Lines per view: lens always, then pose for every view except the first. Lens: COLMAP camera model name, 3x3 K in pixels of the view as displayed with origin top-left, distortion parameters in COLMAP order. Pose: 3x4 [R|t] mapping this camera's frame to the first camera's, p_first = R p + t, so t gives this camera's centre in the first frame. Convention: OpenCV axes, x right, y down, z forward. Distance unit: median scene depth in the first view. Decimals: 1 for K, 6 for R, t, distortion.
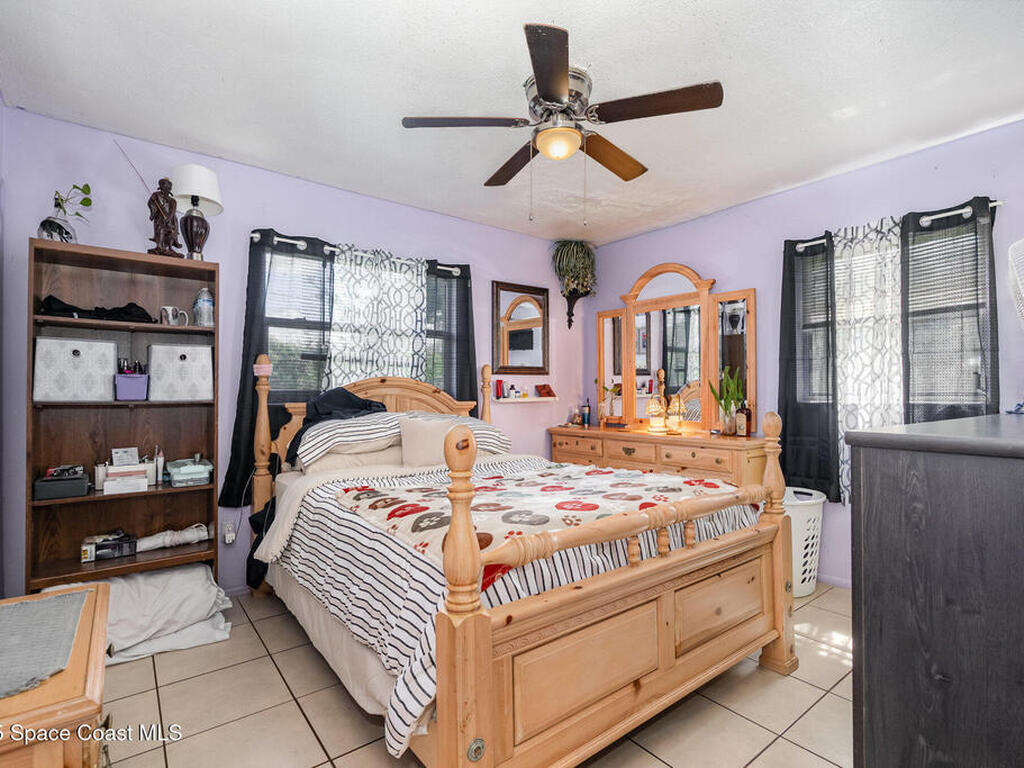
lens RADIAL K [[506.5, 0, 514.1], [0, 506.5, 385.1], [0, 0, 1]] dist [-0.001512, -0.000747]
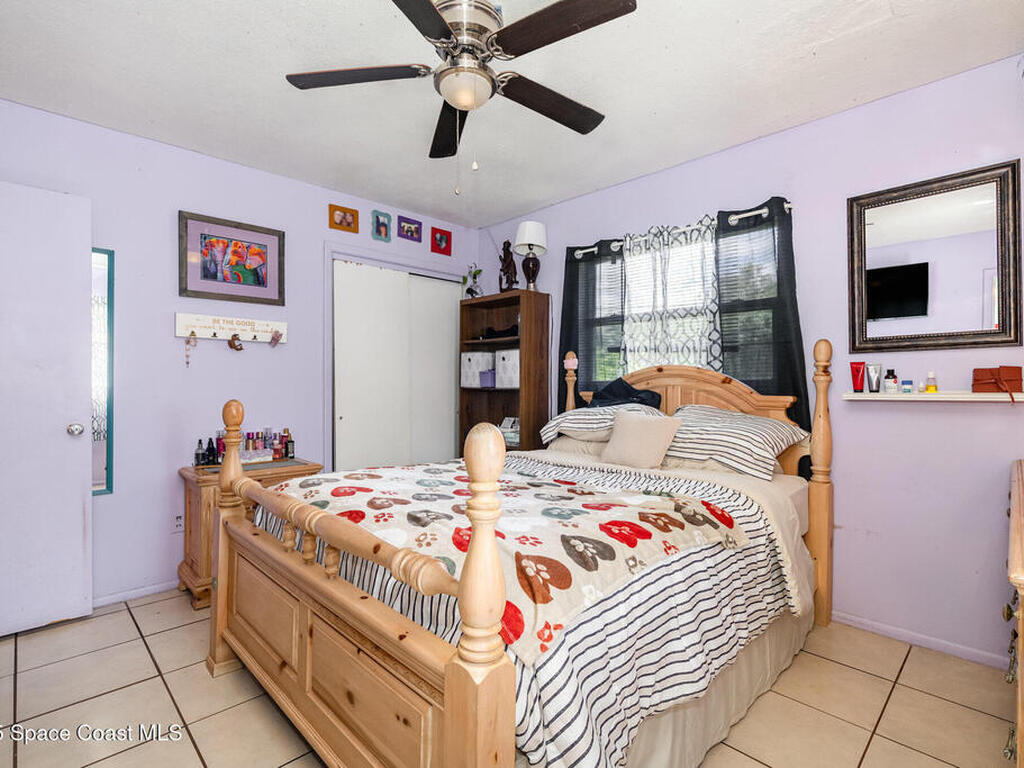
lens RADIAL K [[506.5, 0, 513.5], [0, 506.5, 381.9], [0, 0, 1]] dist [-0.001512, -0.000747]
pose [[0.115940, -0.001106, -0.993256, 0.615977], [0.011991, 0.999928, 0.000286, 0.009547], [0.993184, -0.011943, 0.115944, 0.632209]]
